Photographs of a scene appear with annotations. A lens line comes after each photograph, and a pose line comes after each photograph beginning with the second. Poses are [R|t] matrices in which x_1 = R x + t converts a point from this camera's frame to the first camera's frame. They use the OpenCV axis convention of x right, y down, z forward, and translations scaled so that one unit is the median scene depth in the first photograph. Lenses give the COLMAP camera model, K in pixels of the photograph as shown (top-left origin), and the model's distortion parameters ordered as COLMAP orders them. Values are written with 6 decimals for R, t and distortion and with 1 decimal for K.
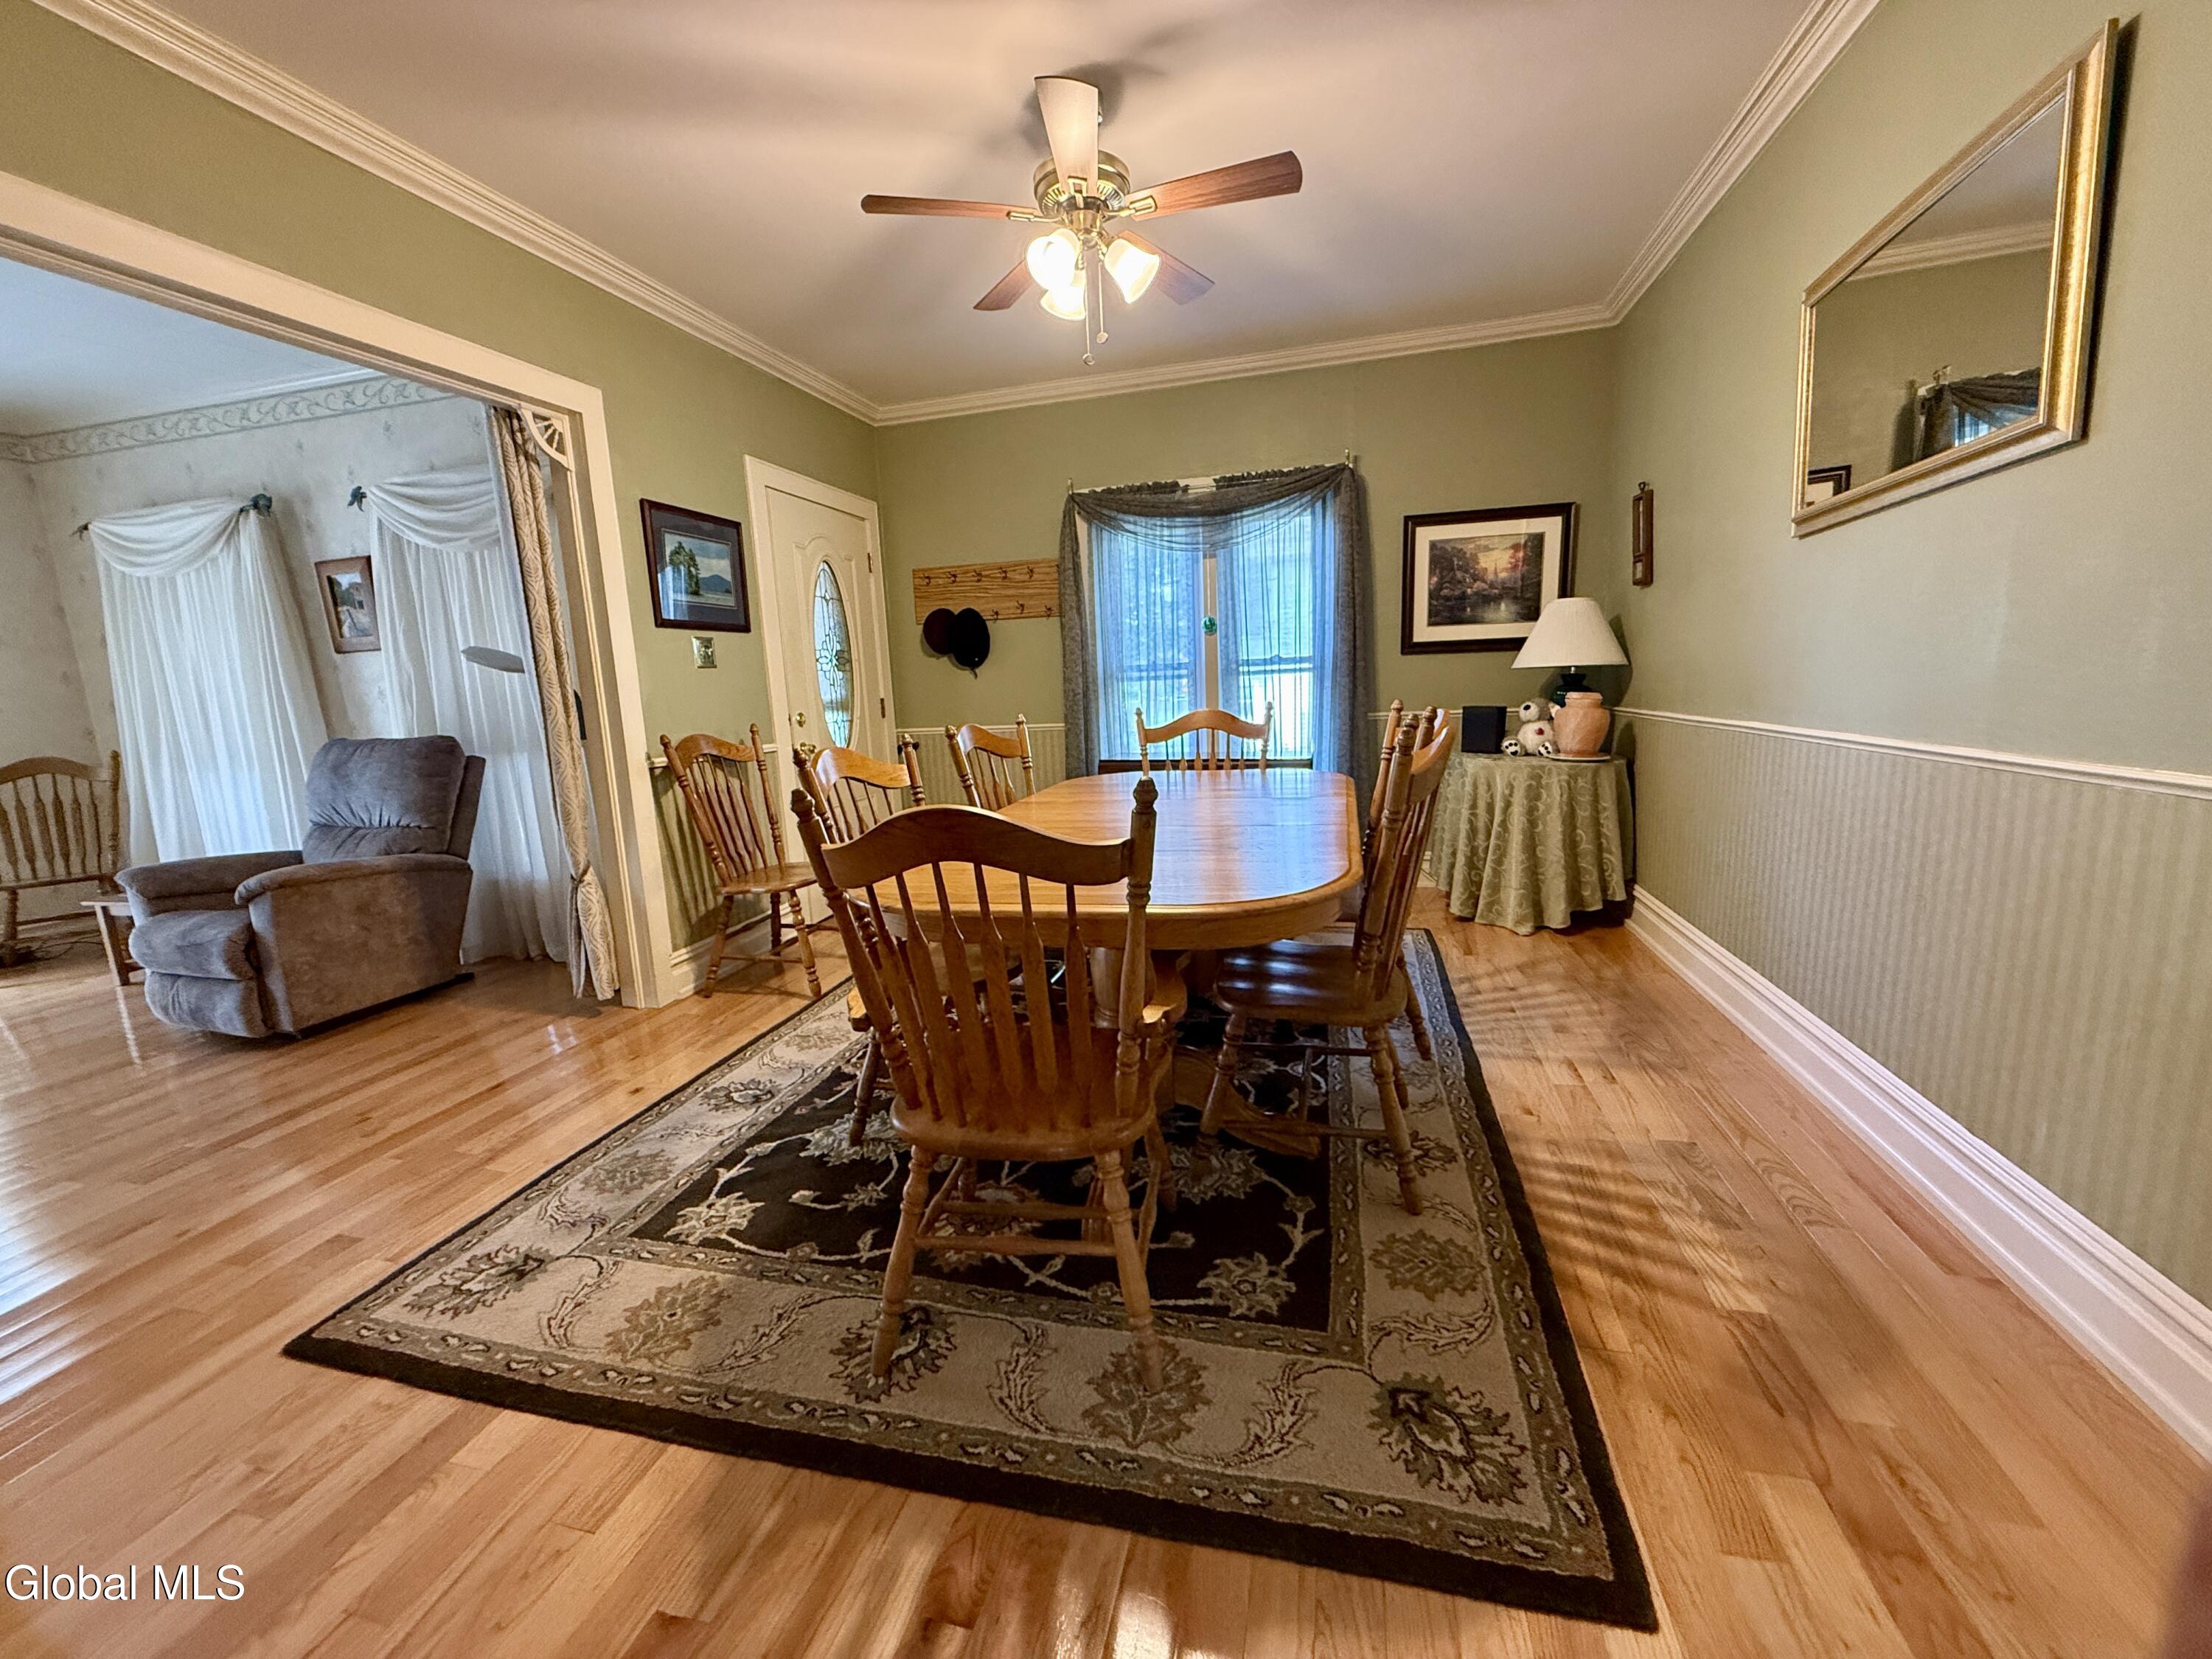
lens RADIAL K [[882.8, 0, 1100.2], [0, 882.8, 827.6], [0, 0, 1]] dist [-0.001282, 0.000346]
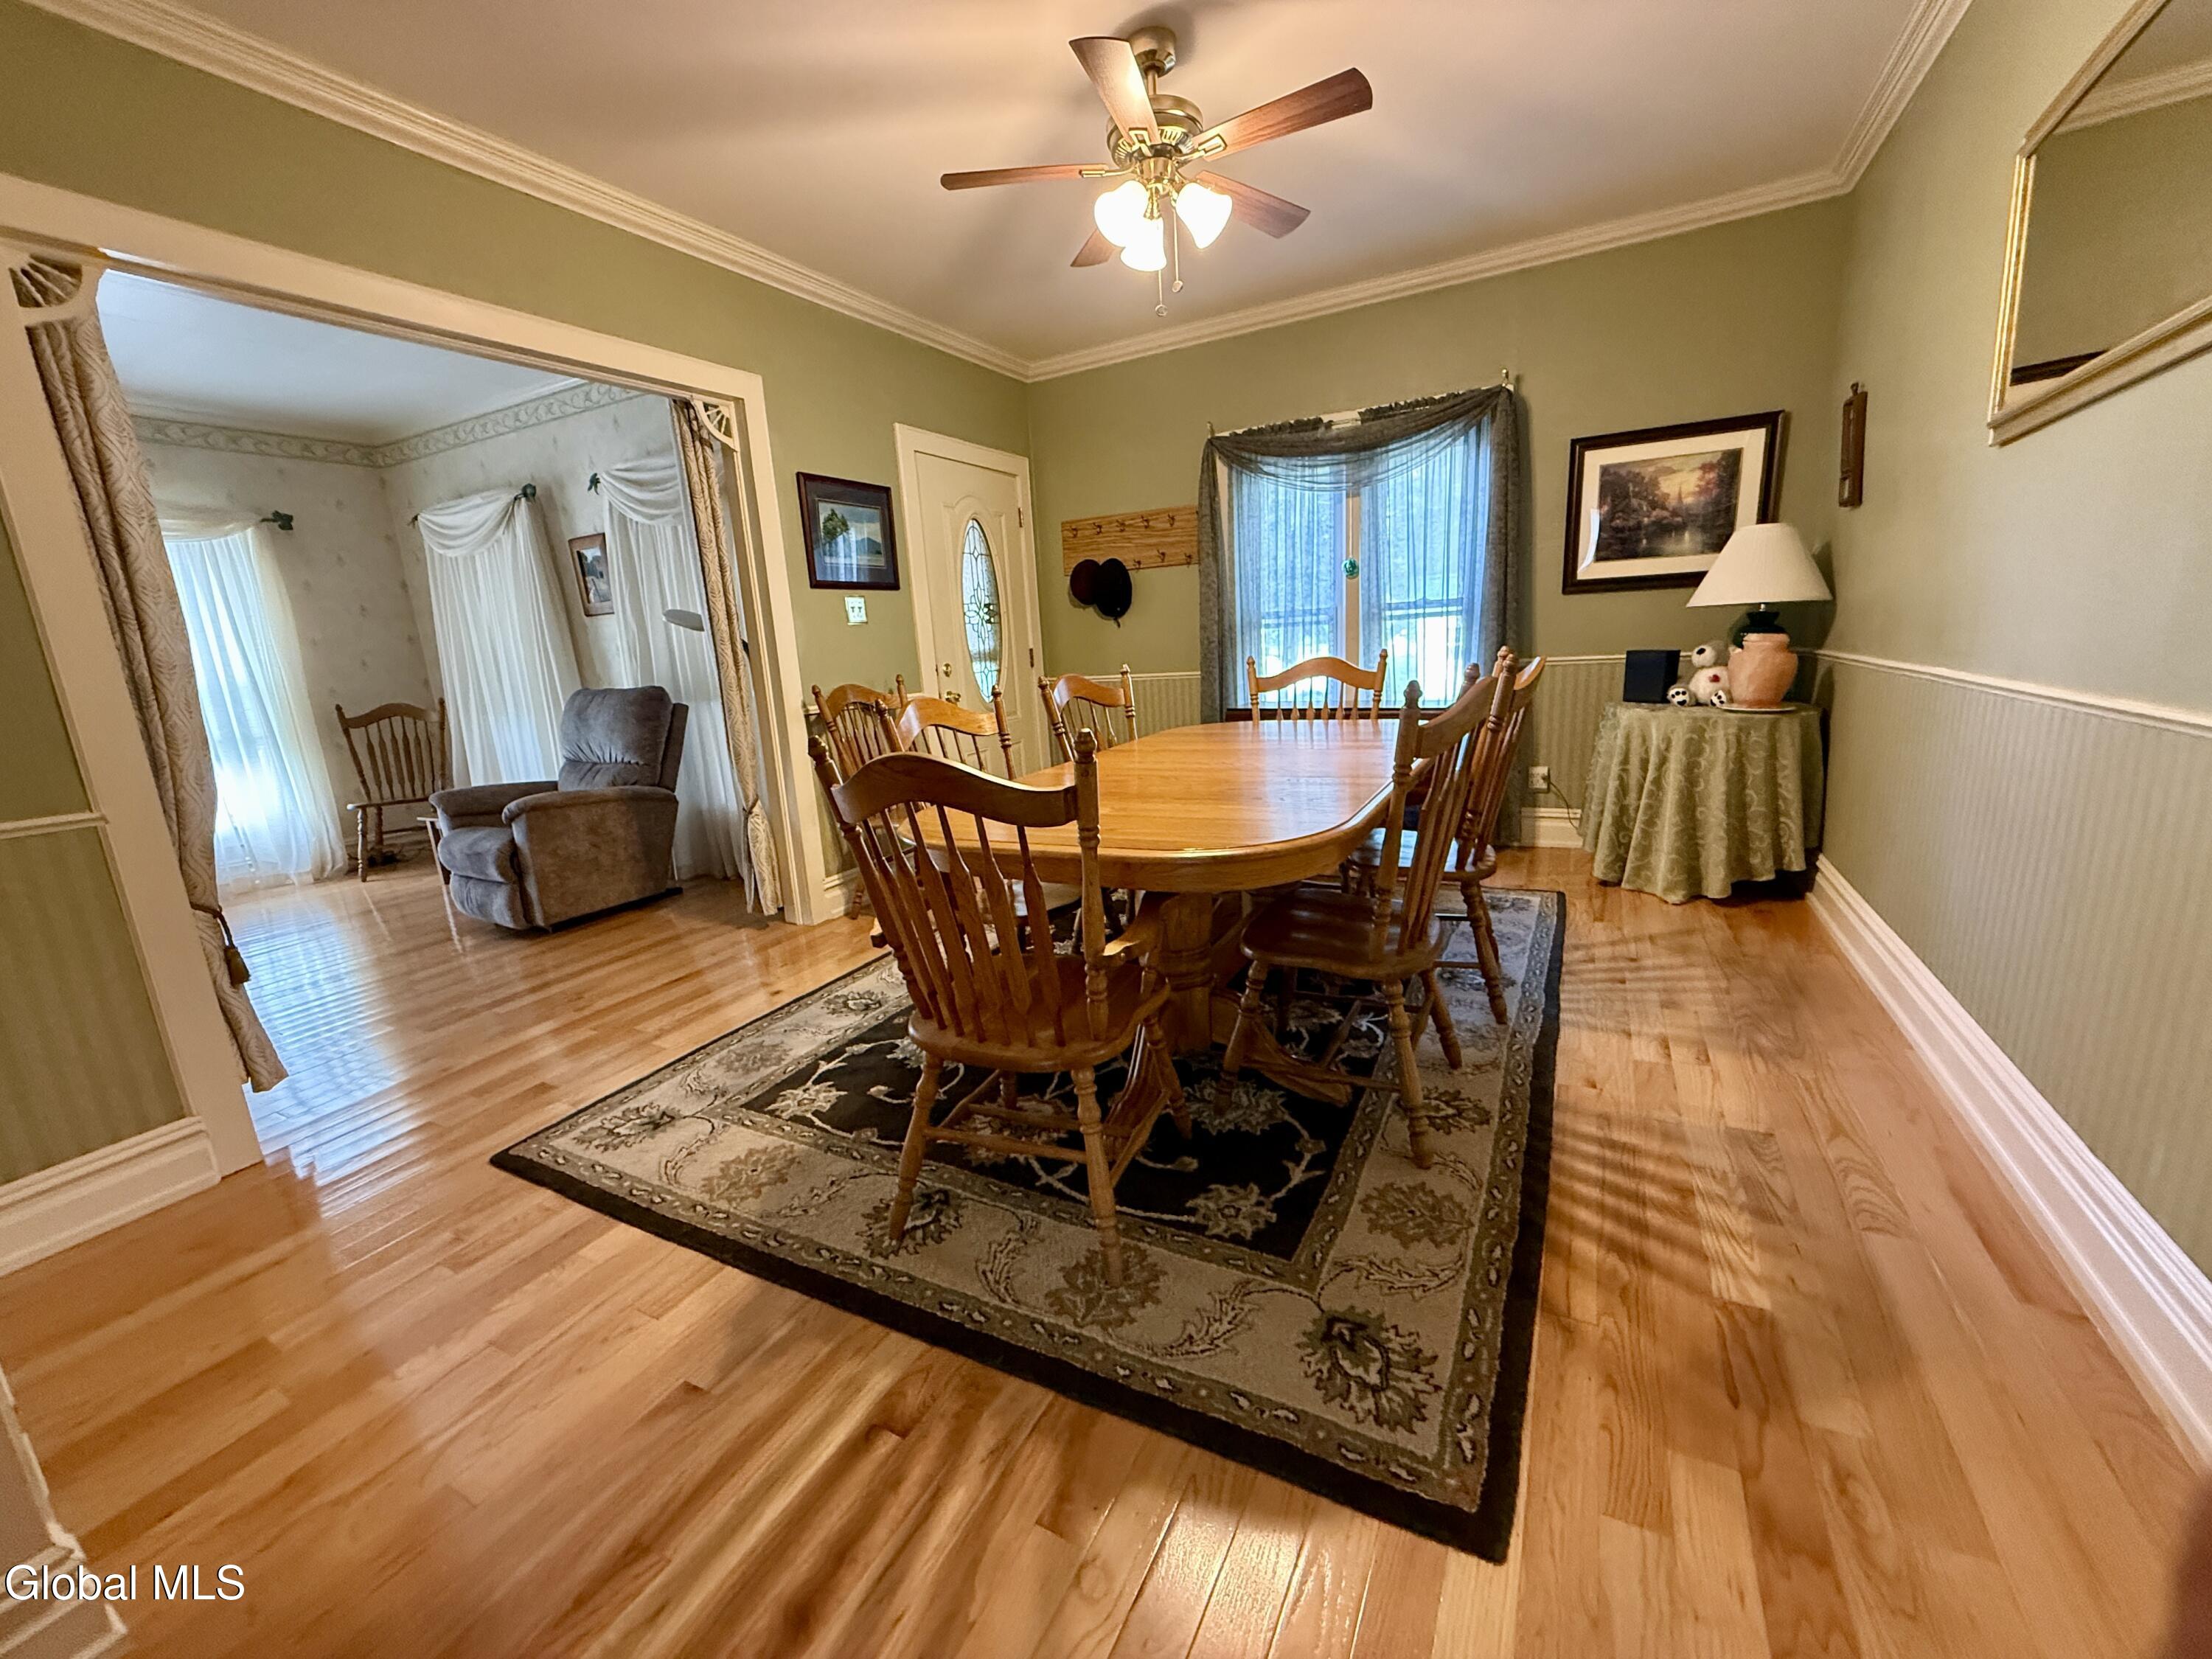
lens RADIAL K [[882.8, 0, 1099.4], [0, 882.8, 827.8], [0, 0, 1]] dist [-0.001282, 0.000346]
pose [[0.972749, 0.034520, -0.229278, 0.170449], [-0.020583, 0.997807, 0.062902, -0.002601], [0.230946, -0.056469, 0.971326, -0.029633]]
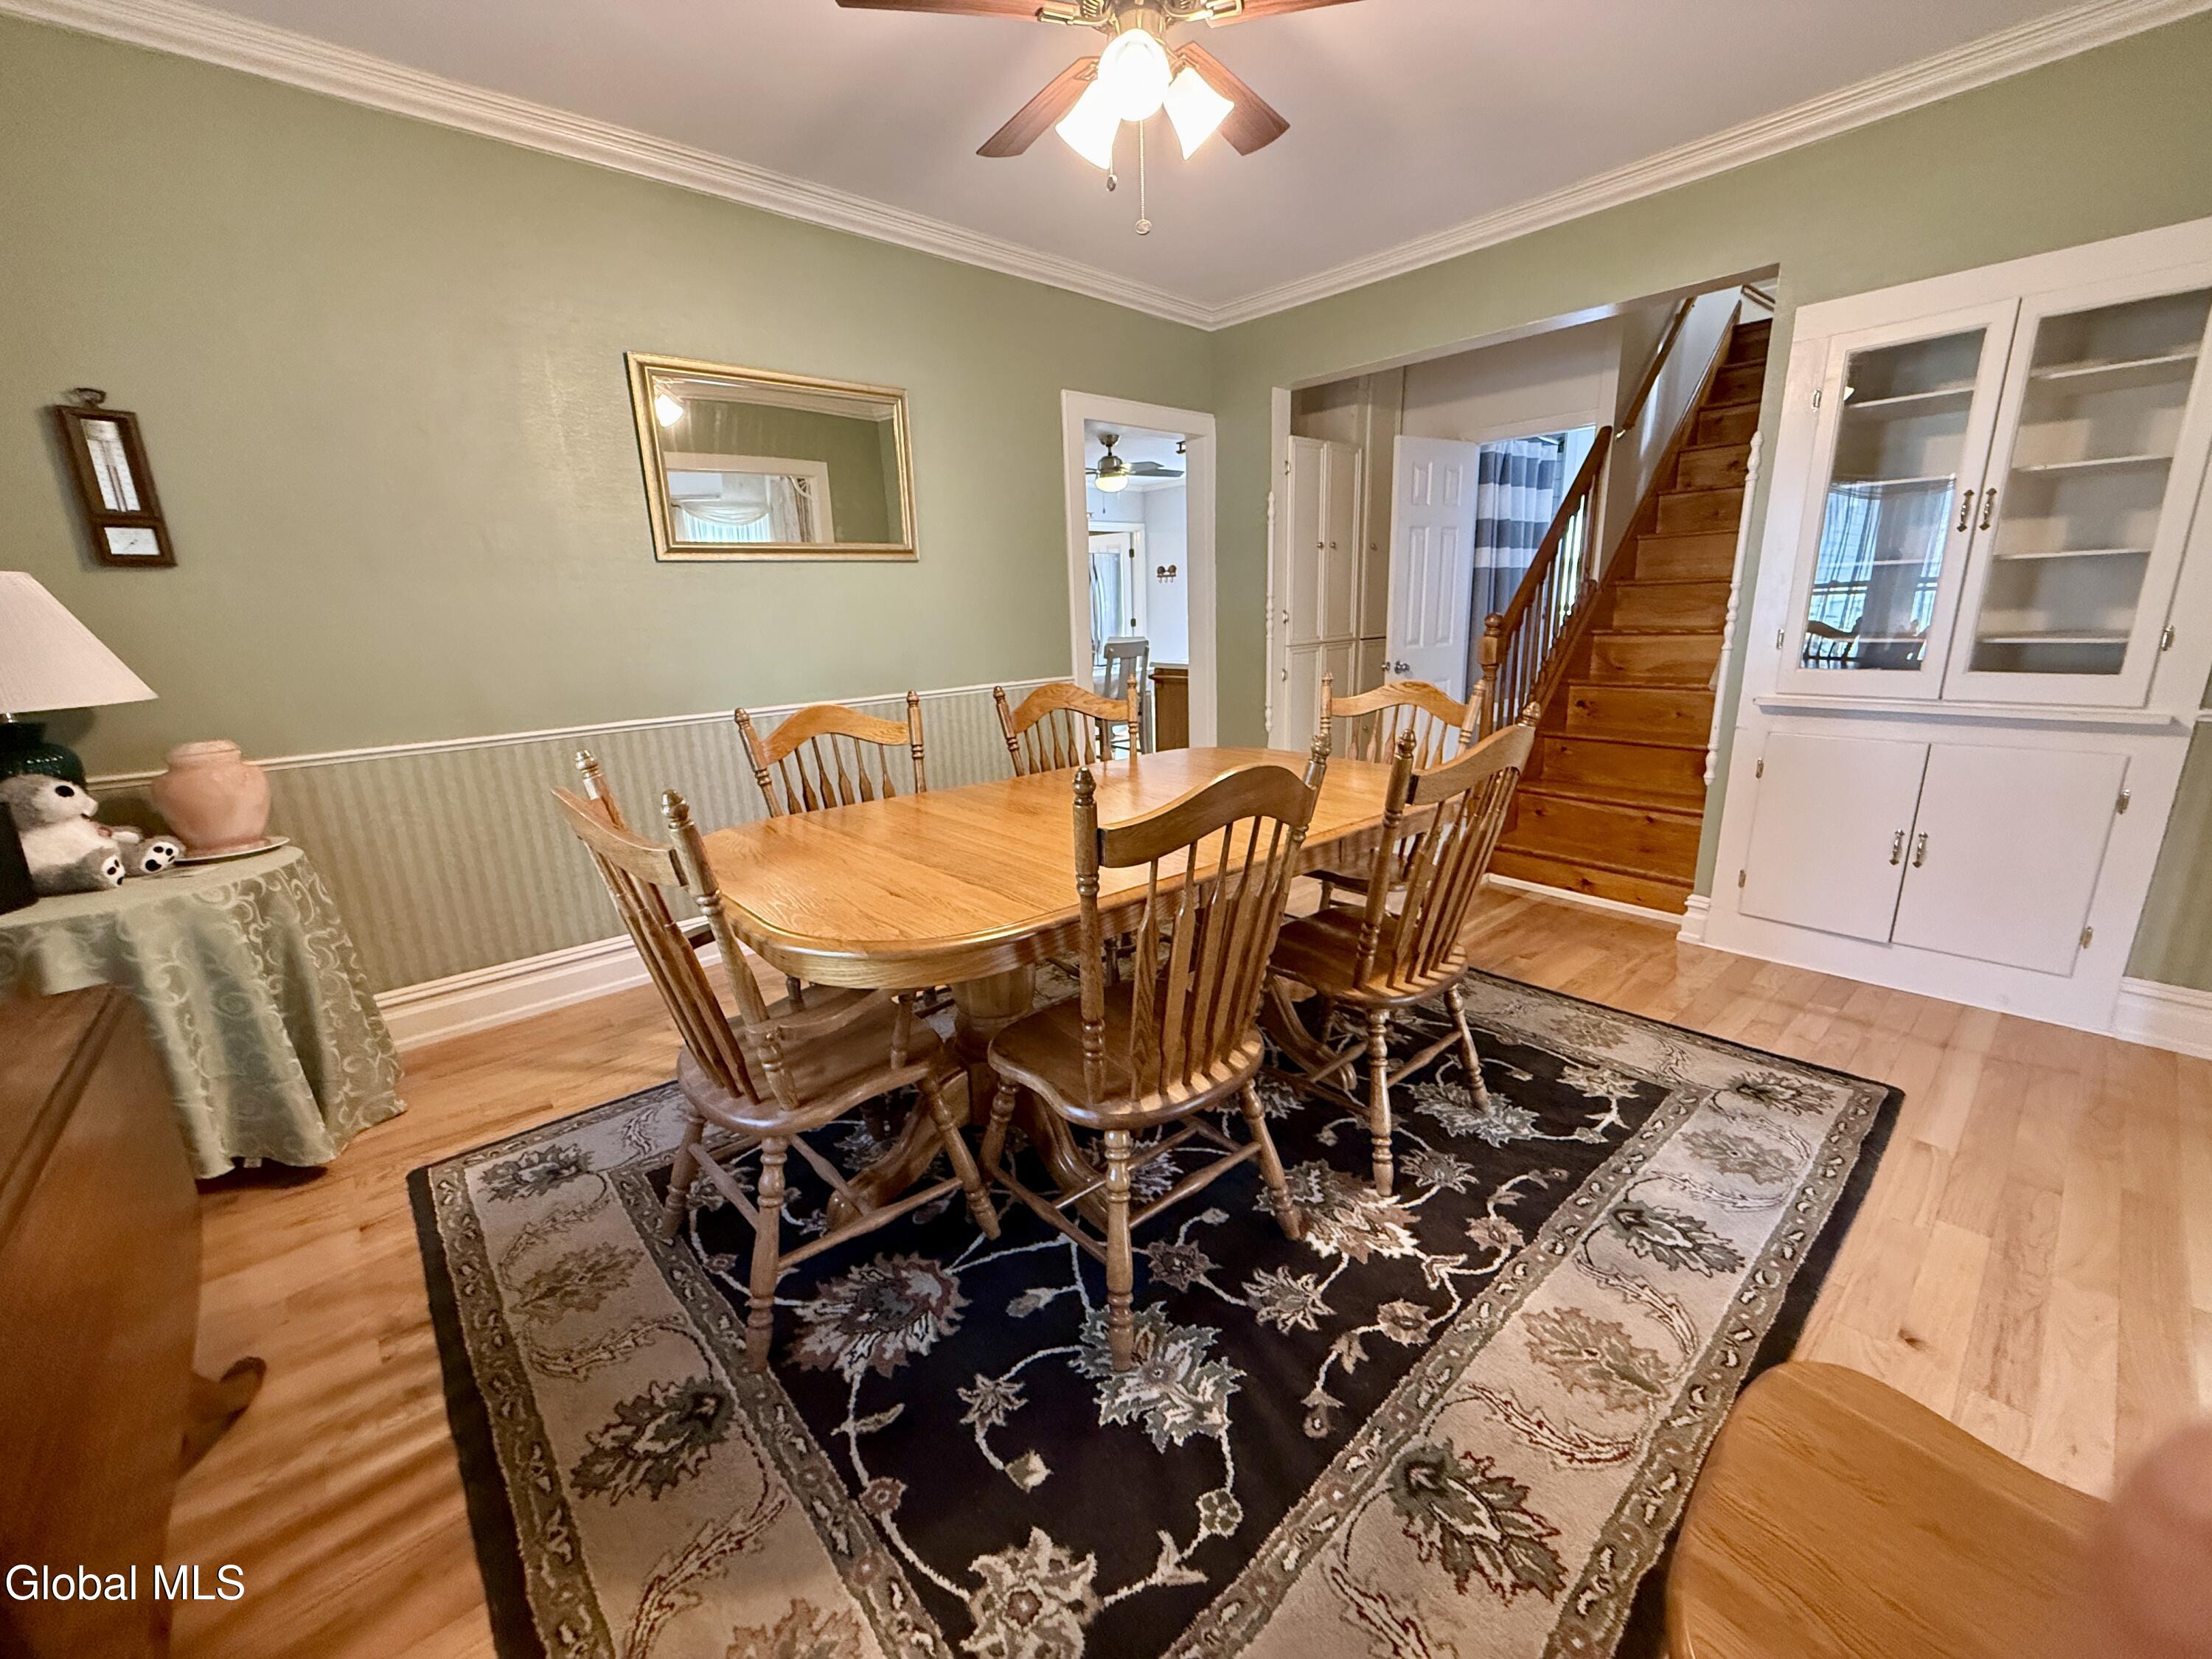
lens RADIAL K [[882.8, 0, 1104.1], [0, 882.8, 828.4], [0, 0, 1]] dist [-0.001282, 0.000346]
pose [[-0.832808, -0.063929, 0.549858, -0.432352], [0.159307, 0.923609, 0.348667, -0.325481], [-0.530144, 0.377968, -0.759004, 1.783035]]
